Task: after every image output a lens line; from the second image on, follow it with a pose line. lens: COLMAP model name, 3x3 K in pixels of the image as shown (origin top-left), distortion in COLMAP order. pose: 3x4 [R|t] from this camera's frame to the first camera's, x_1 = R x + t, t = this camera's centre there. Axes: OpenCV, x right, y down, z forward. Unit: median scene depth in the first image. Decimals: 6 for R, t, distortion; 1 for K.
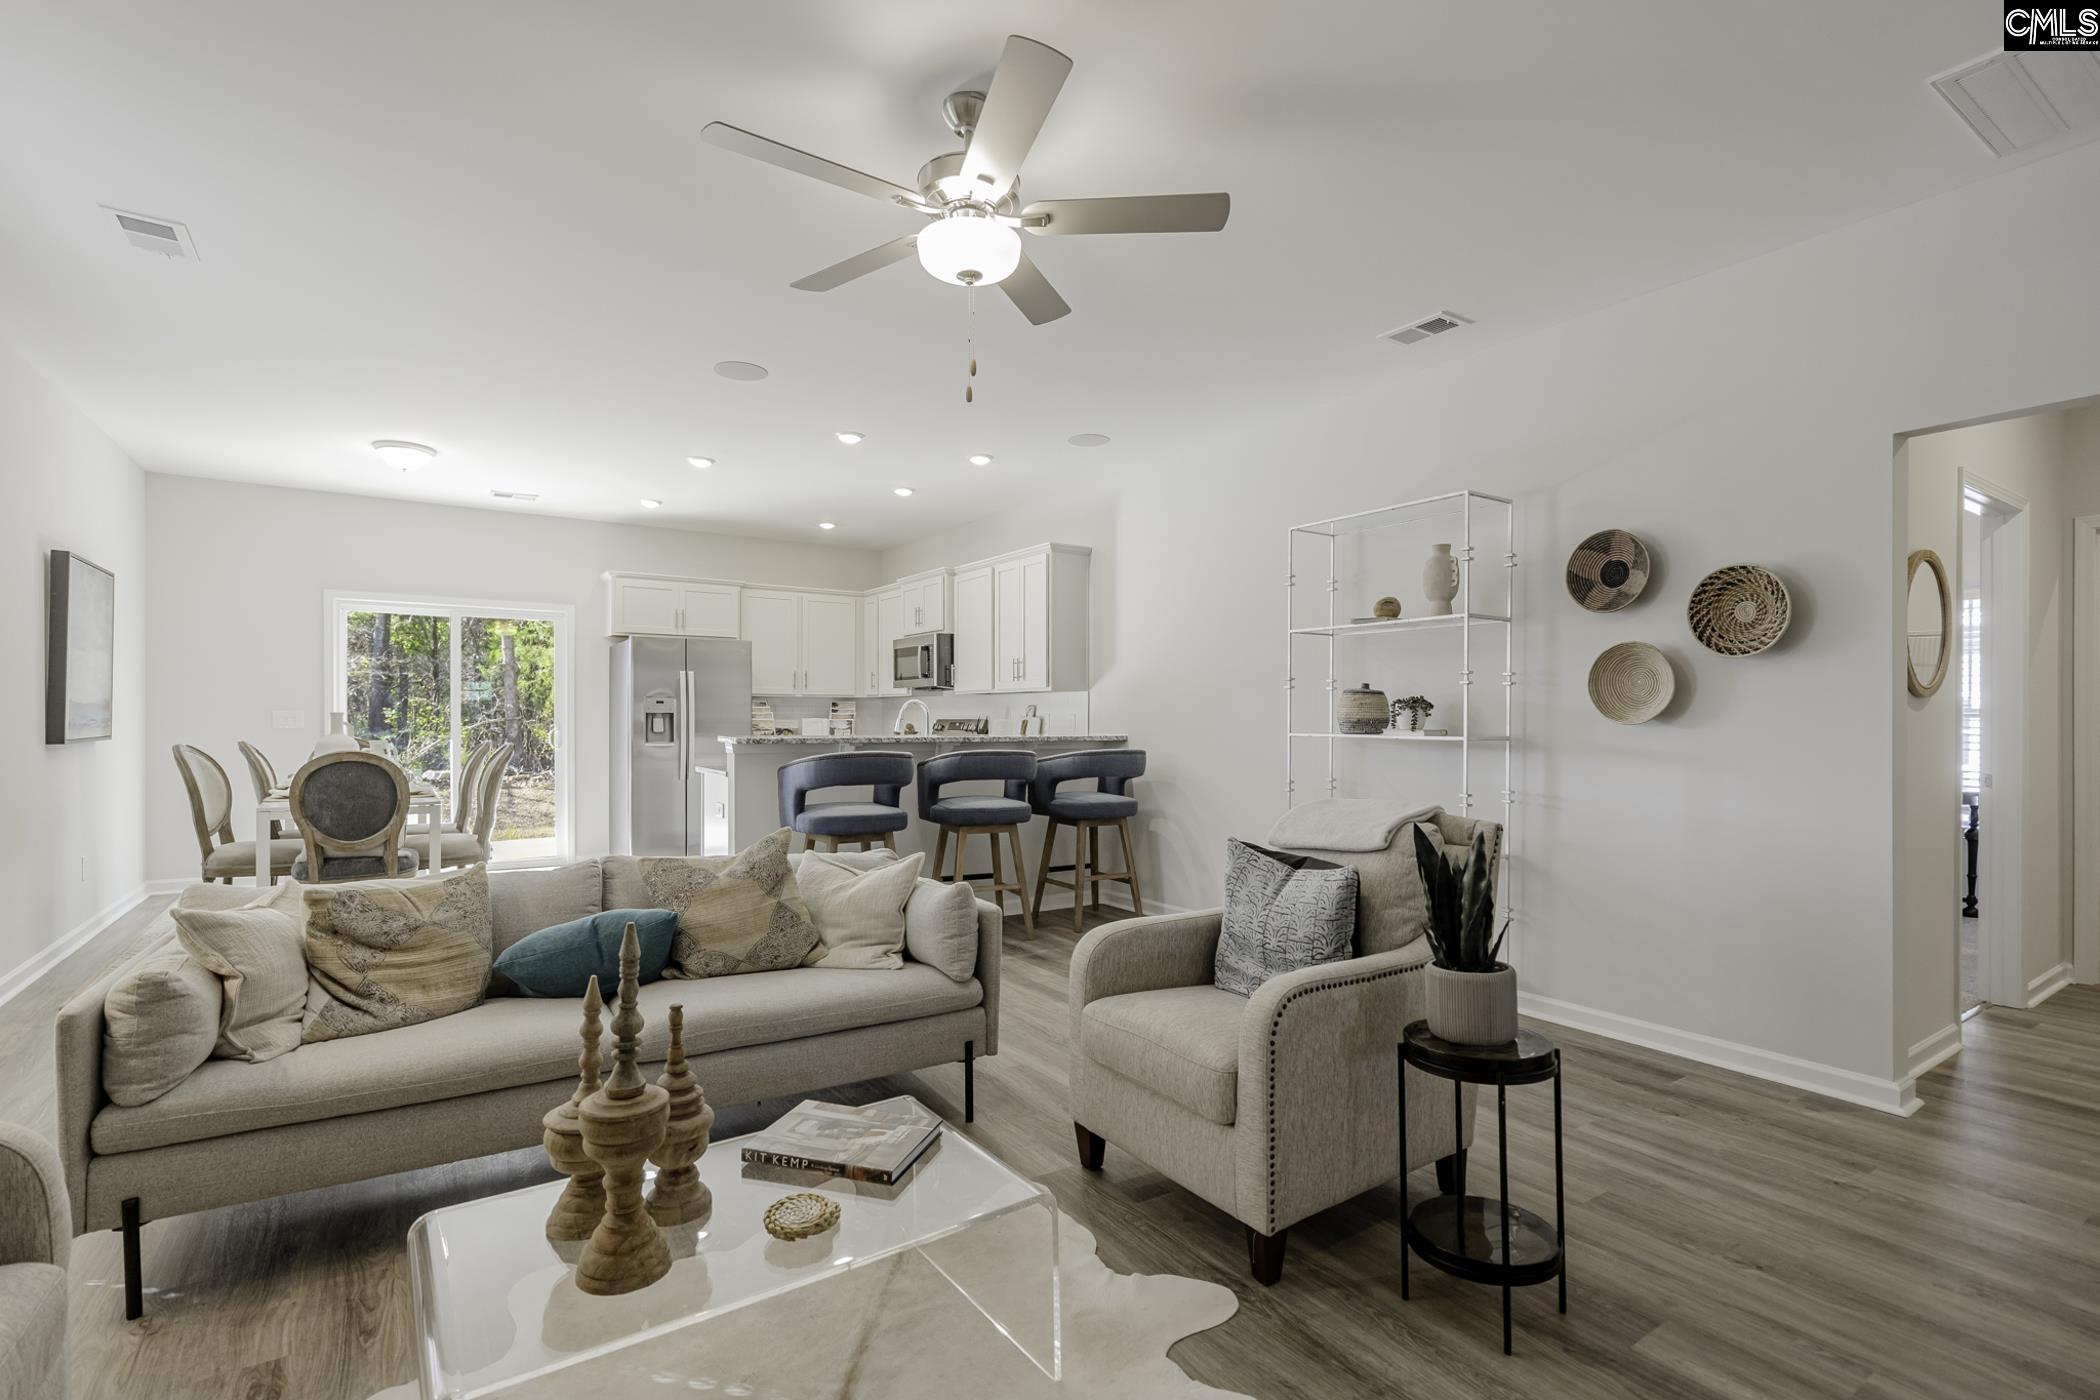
lens RADIAL K [[970.9, 0, 1043.1], [0, 970.9, 715.8], [0, 0, 1]] dist [0.000555, 0.000192]
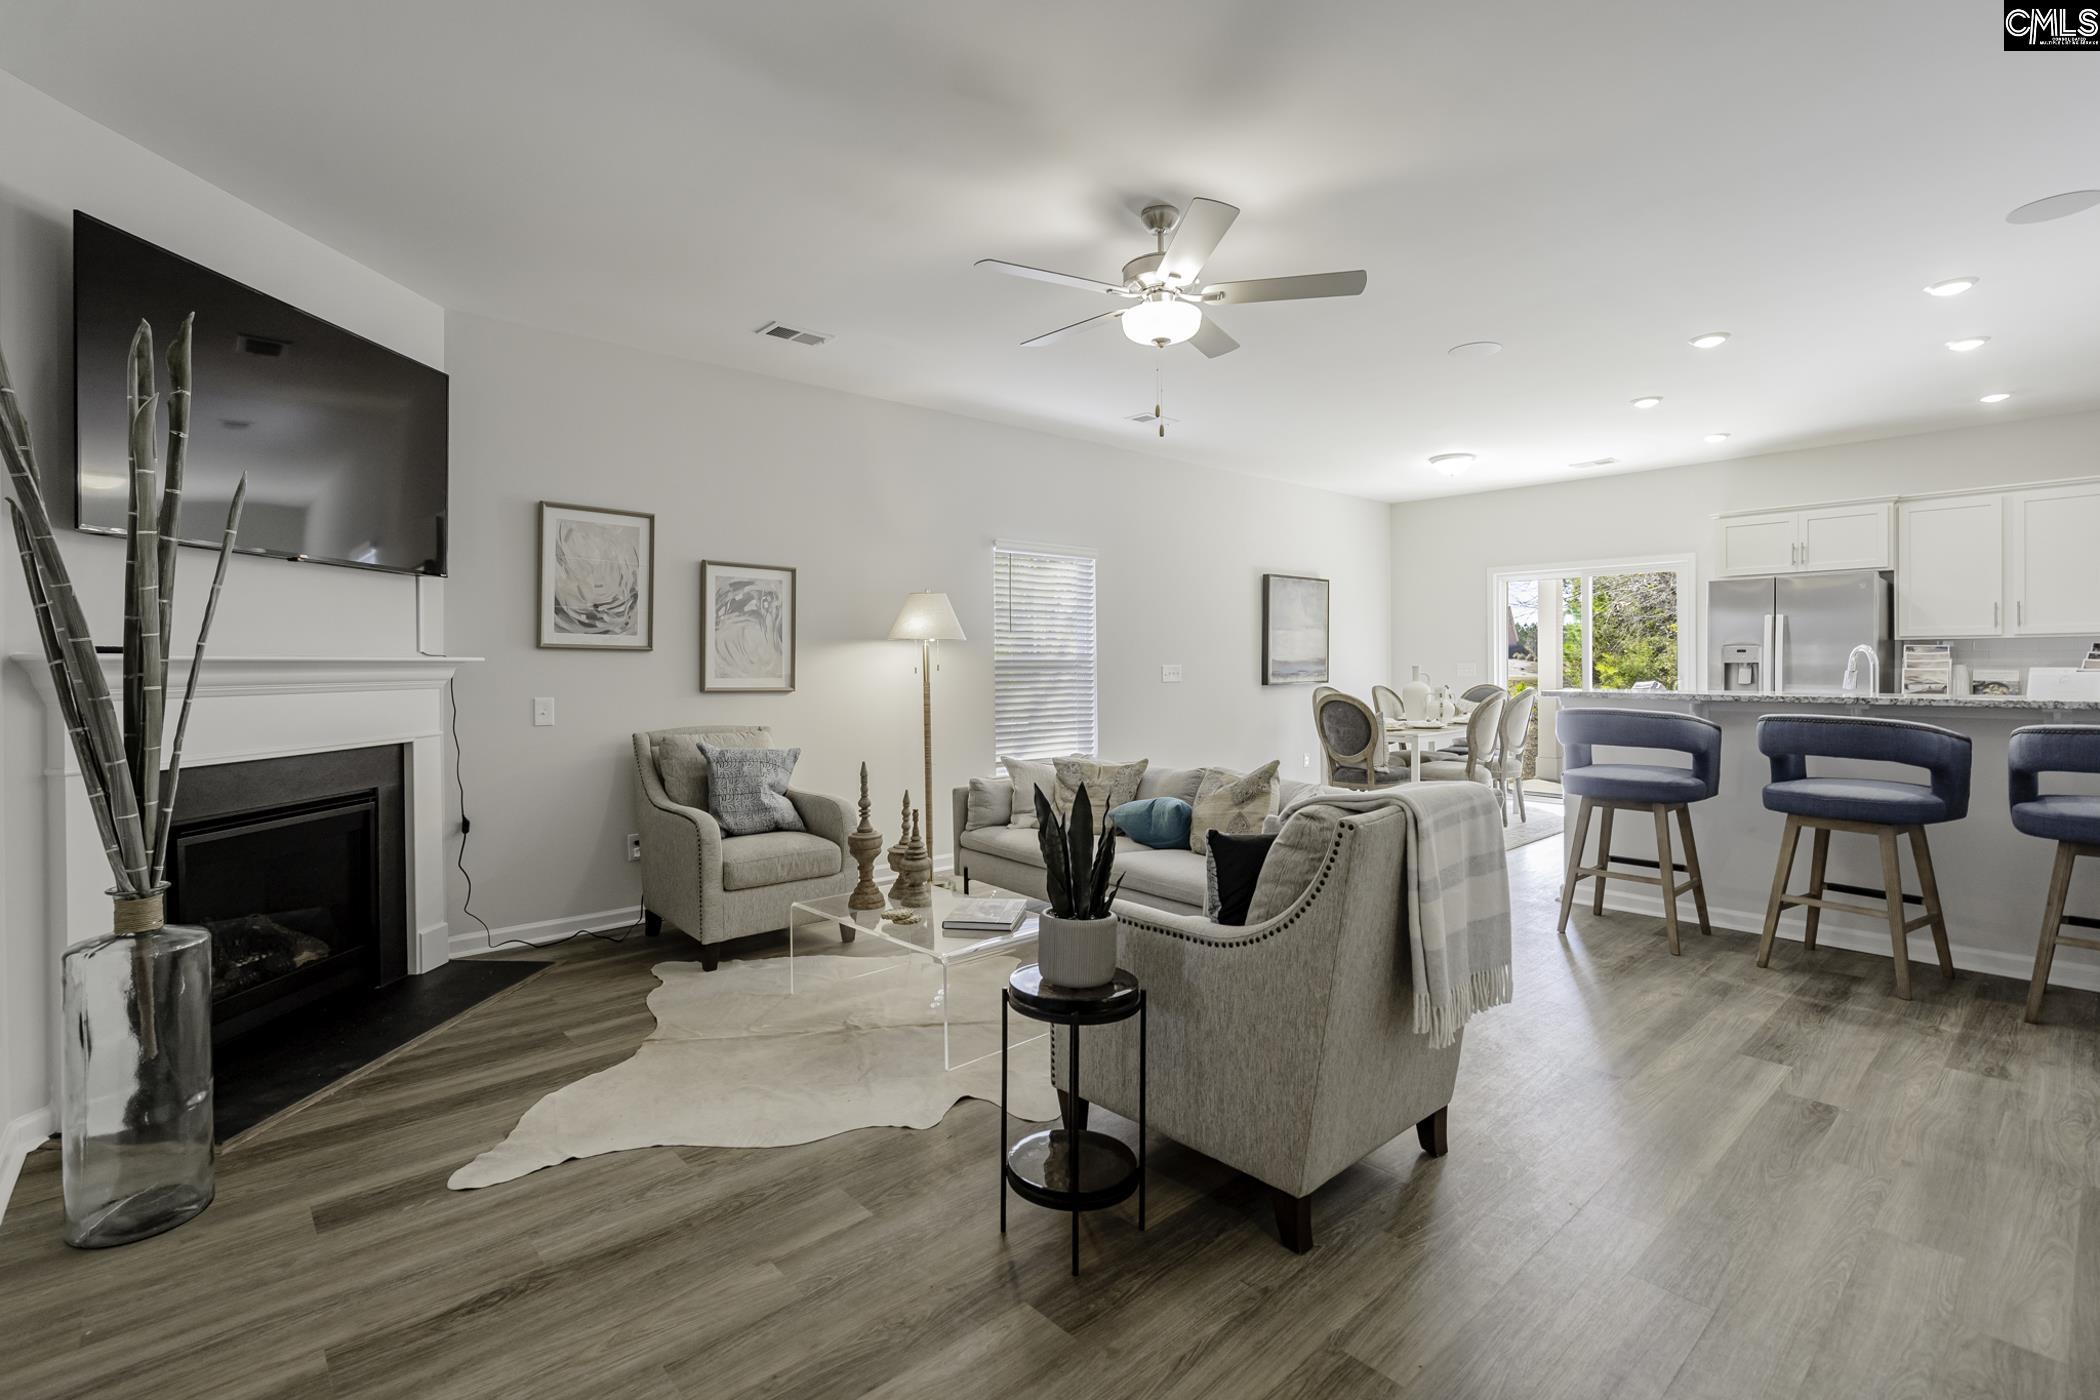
lens RADIAL K [[980.4, 0, 1052.8], [0, 980.4, 655.5], [0, 0, 1]] dist [0.001094, 0.000229]
pose [[0.151562, -0.014587, -0.988340, 0.515875], [0.005693, 0.999887, -0.013884, -0.001427], [0.988431, -0.003522, 0.151628, 0.280181]]
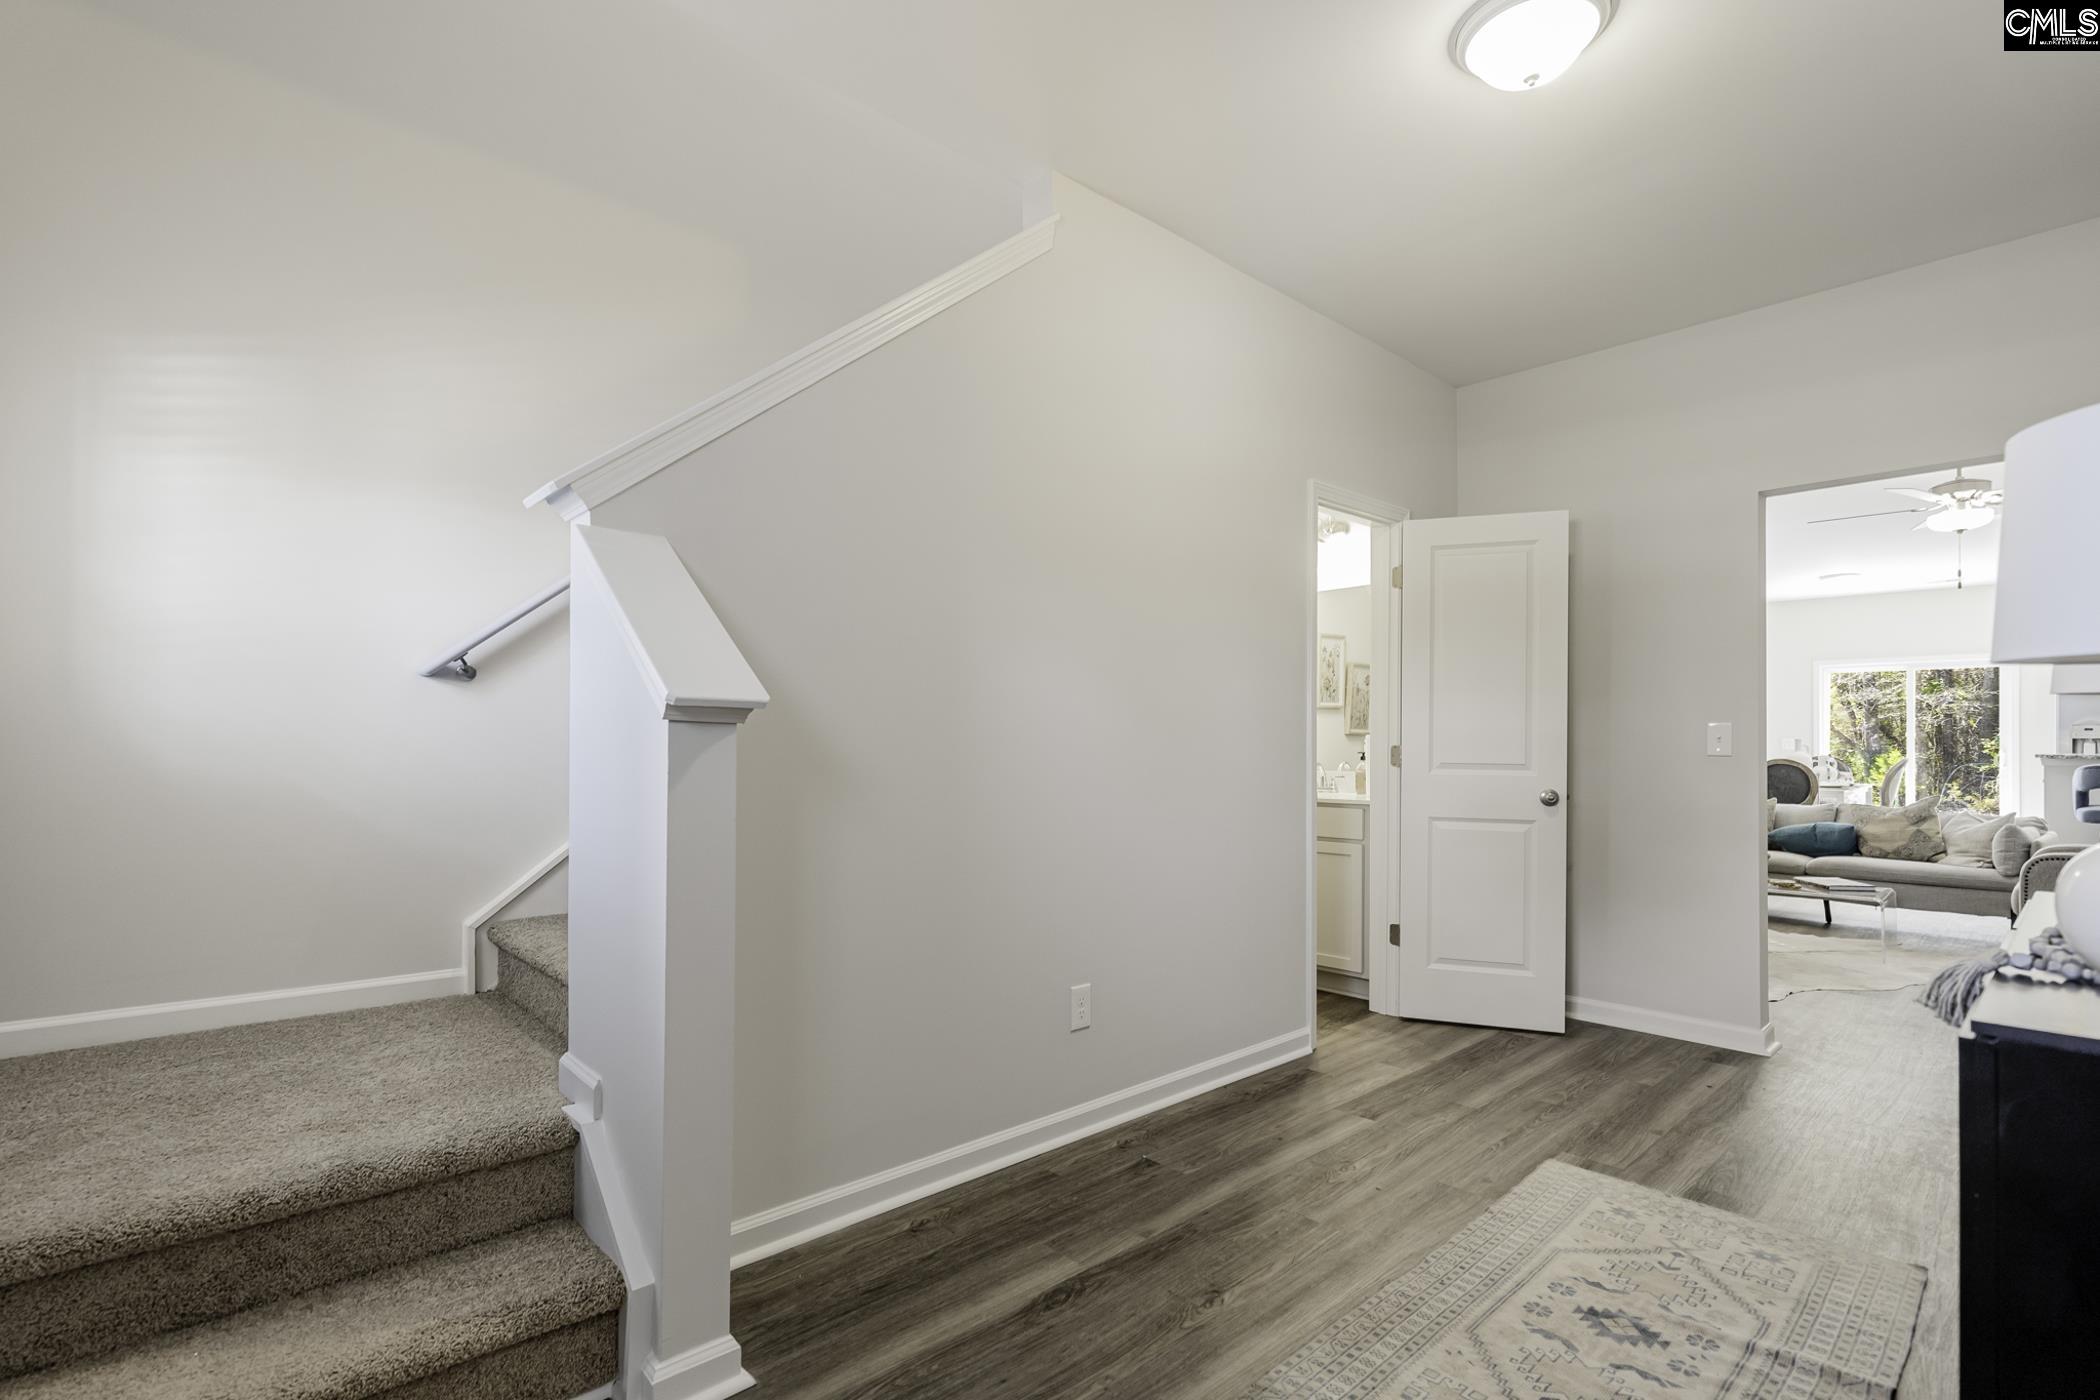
lens RADIAL K [[942.5, 0, 1041.4], [0, 942.5, 741.1], [0, 0, 1]] dist [0.002431, 0.000534]
pose [[0.128984, -0.006455, -0.991626, 0.748187], [-0.002225, 0.999974, -0.006799, 0.013513], [0.991644, 0.003083, 0.128967, -0.551340]]
